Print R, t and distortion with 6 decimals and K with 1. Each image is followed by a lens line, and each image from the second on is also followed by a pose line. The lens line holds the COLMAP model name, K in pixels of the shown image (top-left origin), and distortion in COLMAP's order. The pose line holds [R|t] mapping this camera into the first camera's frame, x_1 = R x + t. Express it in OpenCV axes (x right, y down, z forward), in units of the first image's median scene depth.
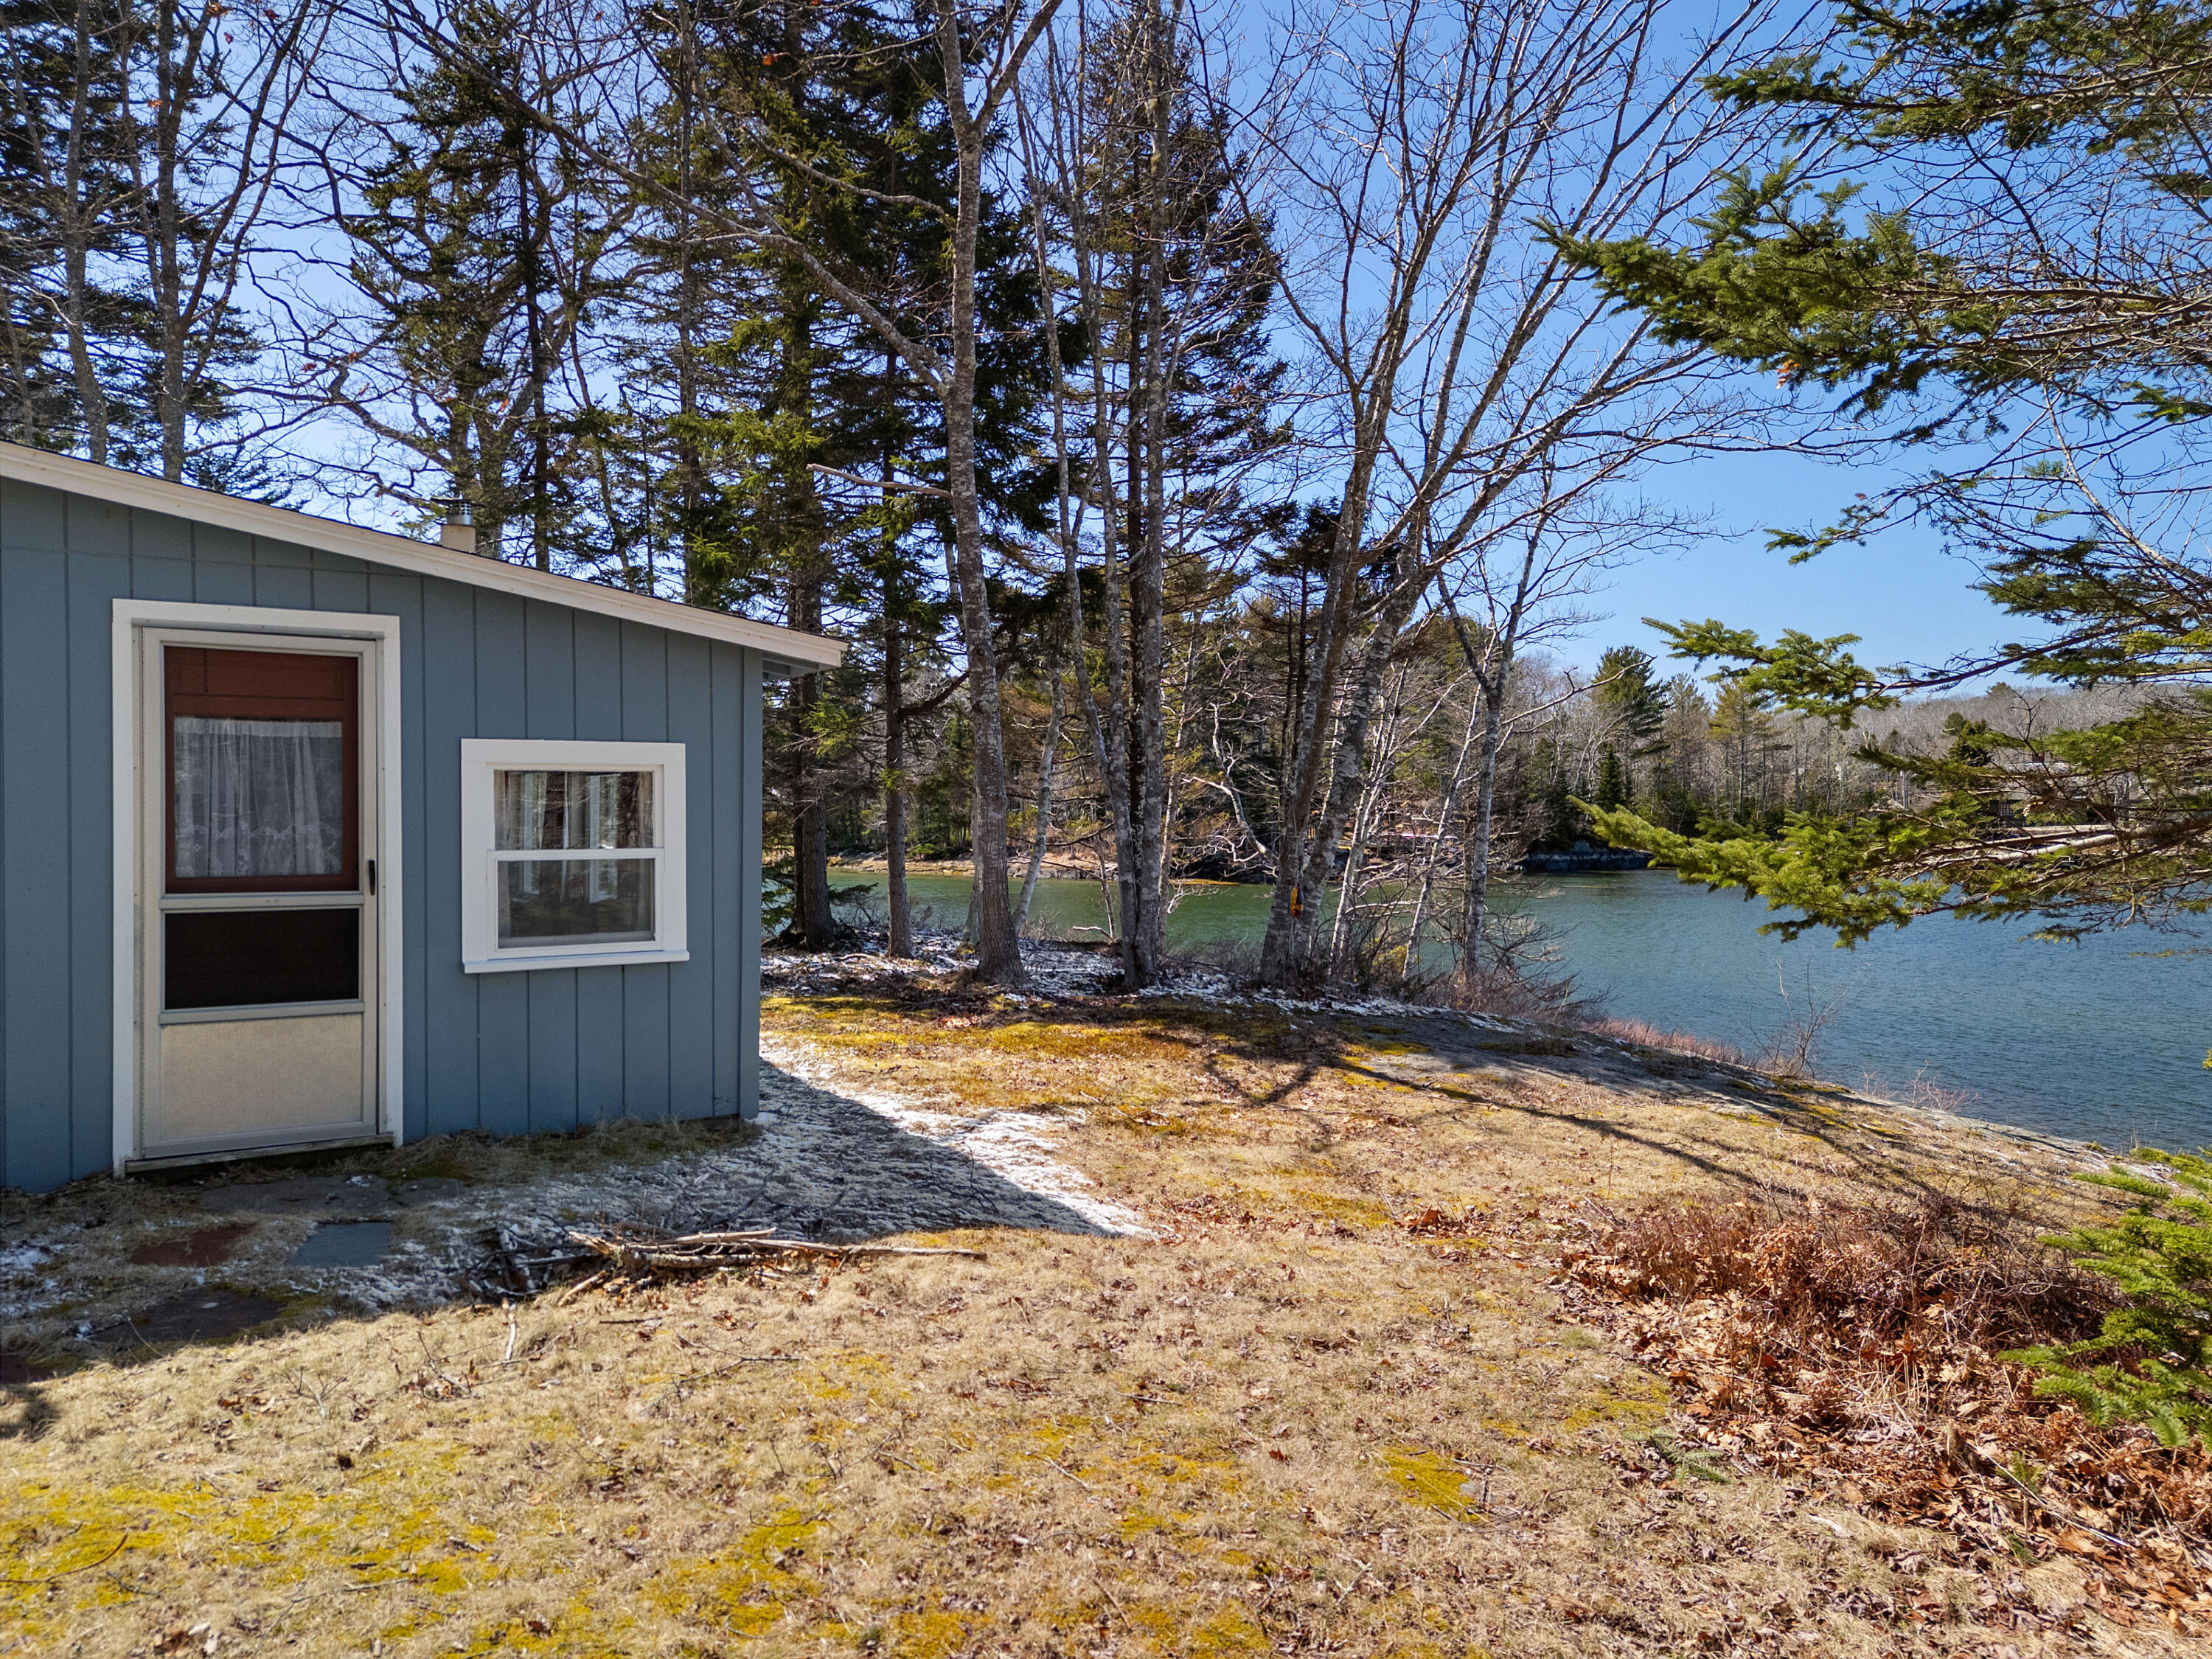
lens RADIAL K [[1641.0, 0, 1113.2], [0, 1641.0, 829.0], [0, 0, 1]] dist [0.094356, -0.070688]
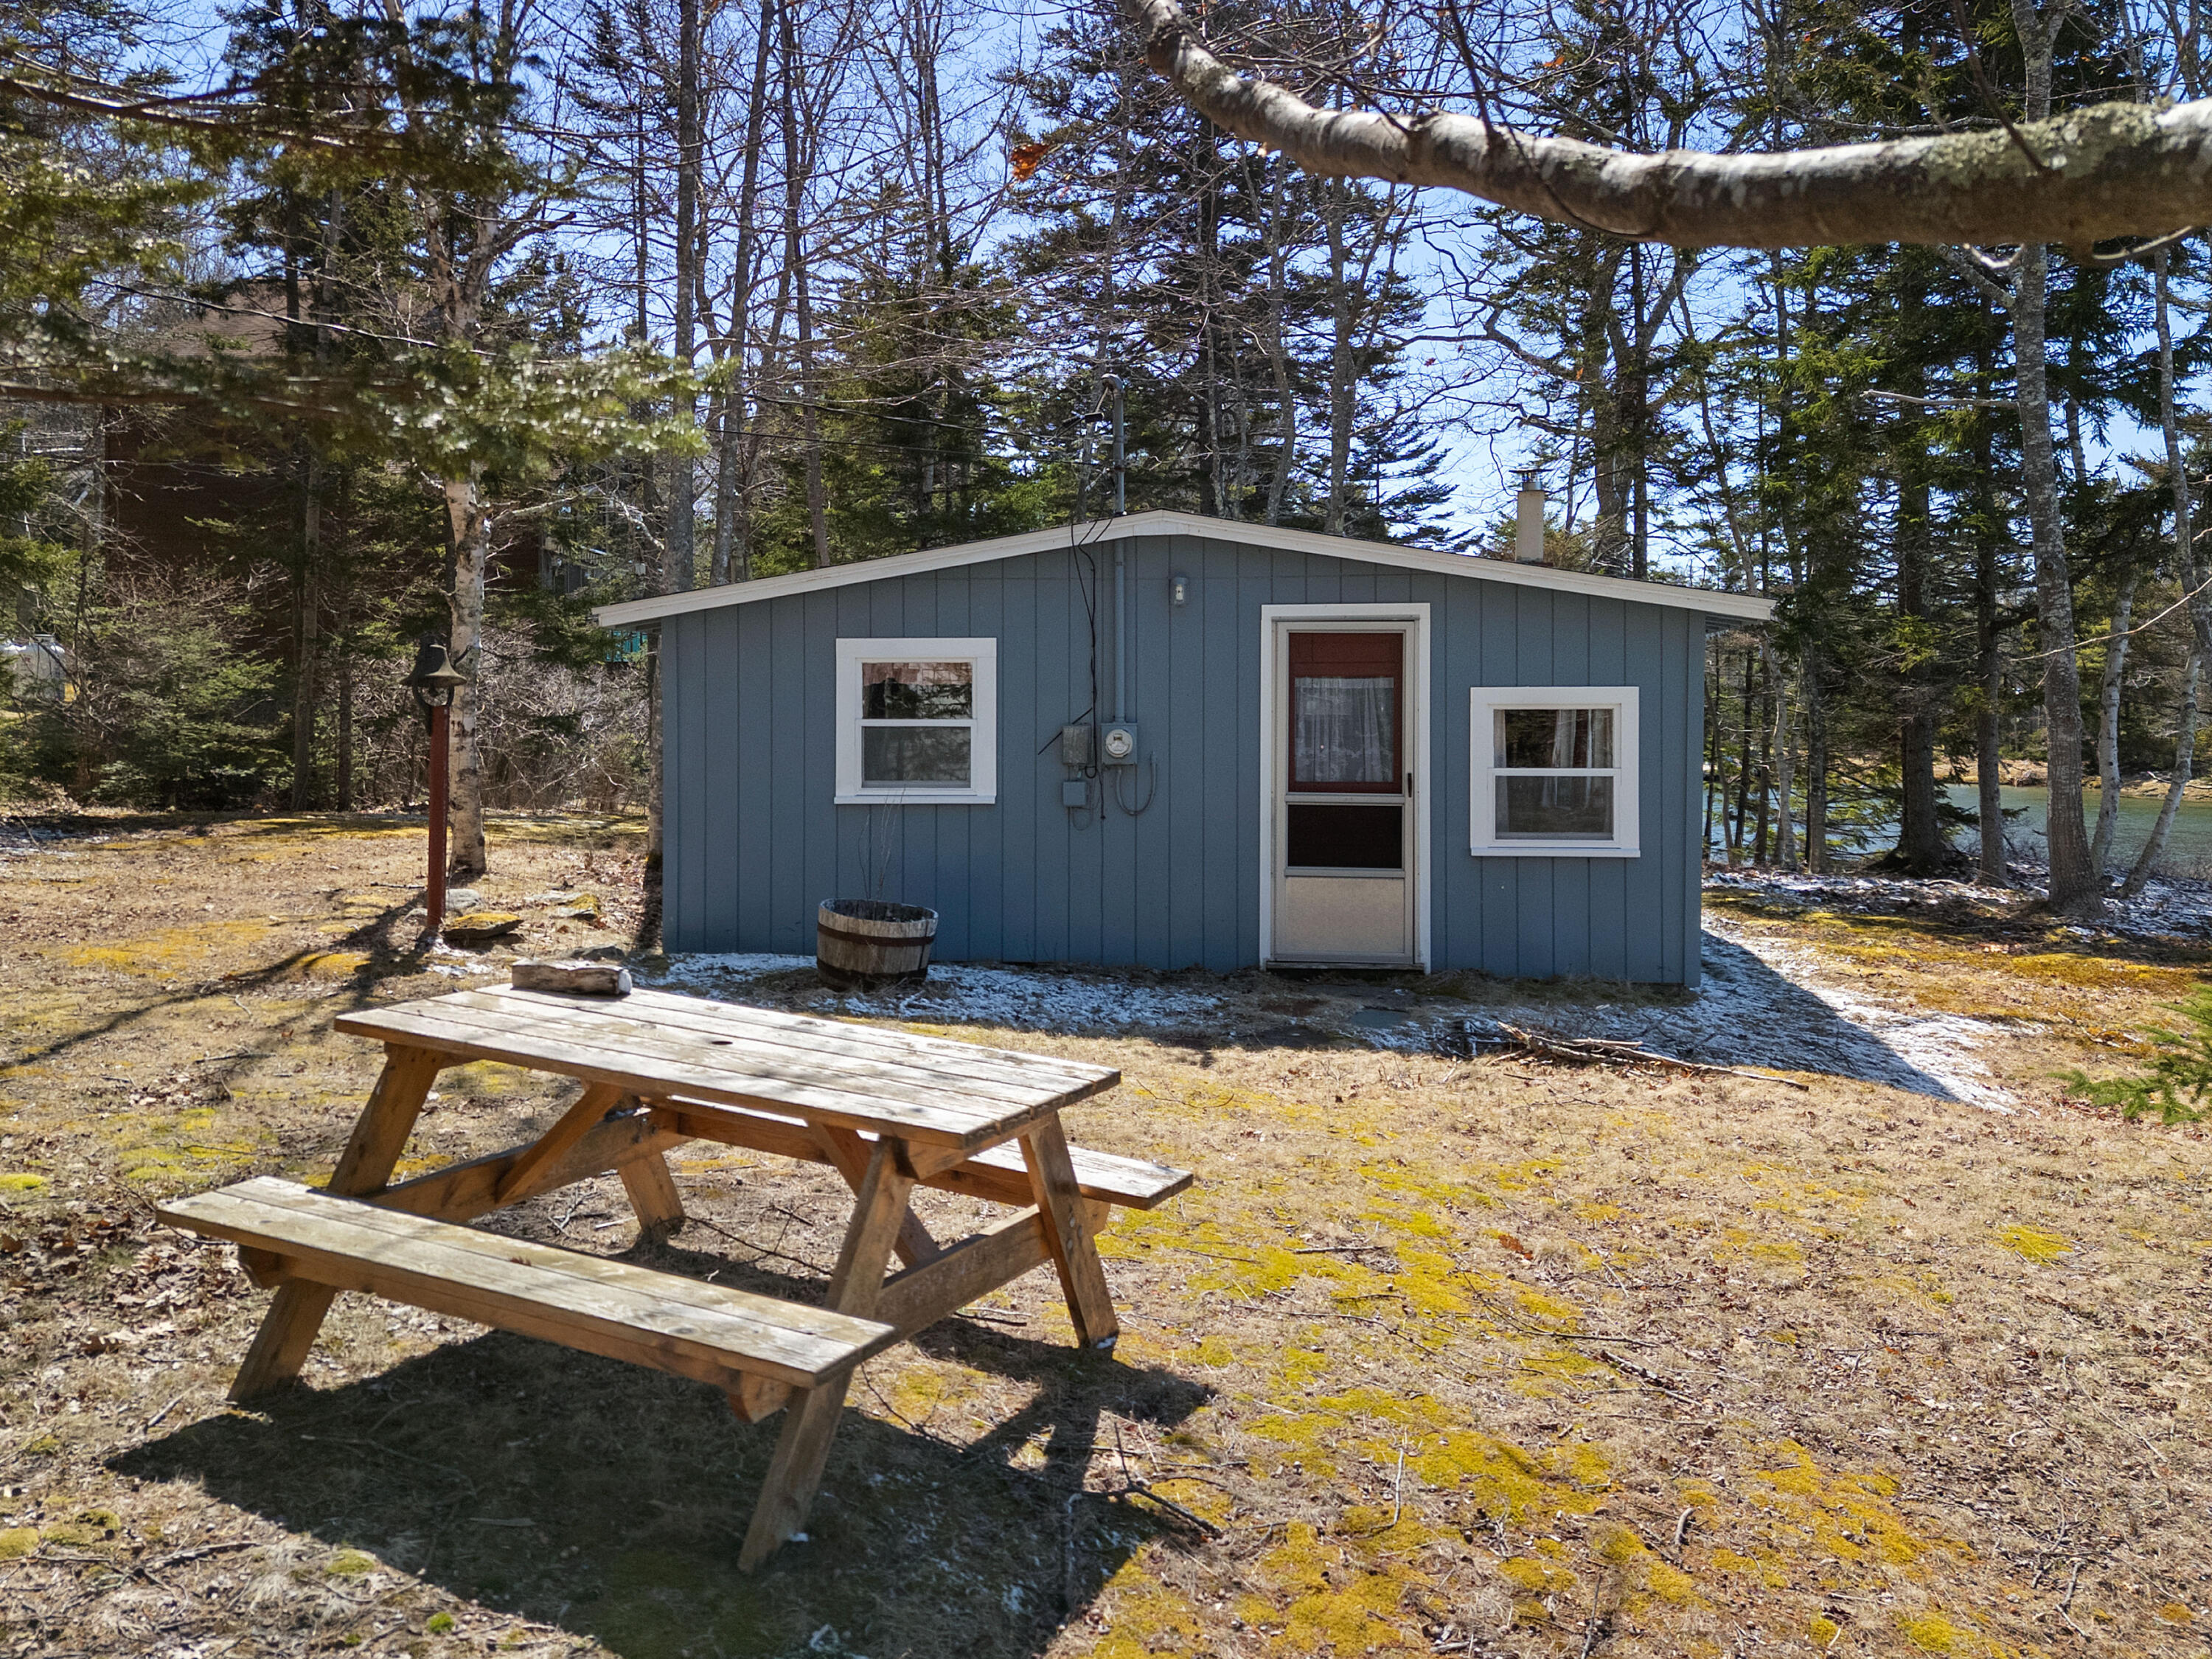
lens RADIAL K [[1755.8, 0, 1094.4], [0, 1755.8, 725.0], [0, 0, 1]] dist [0.092246, -0.084688]
pose [[0.789308, 0.004570, -0.613980, 0.275554], [-0.009777, 0.999939, -0.005126, -0.012428], [0.613919, 0.010049, 0.789305, -0.372346]]
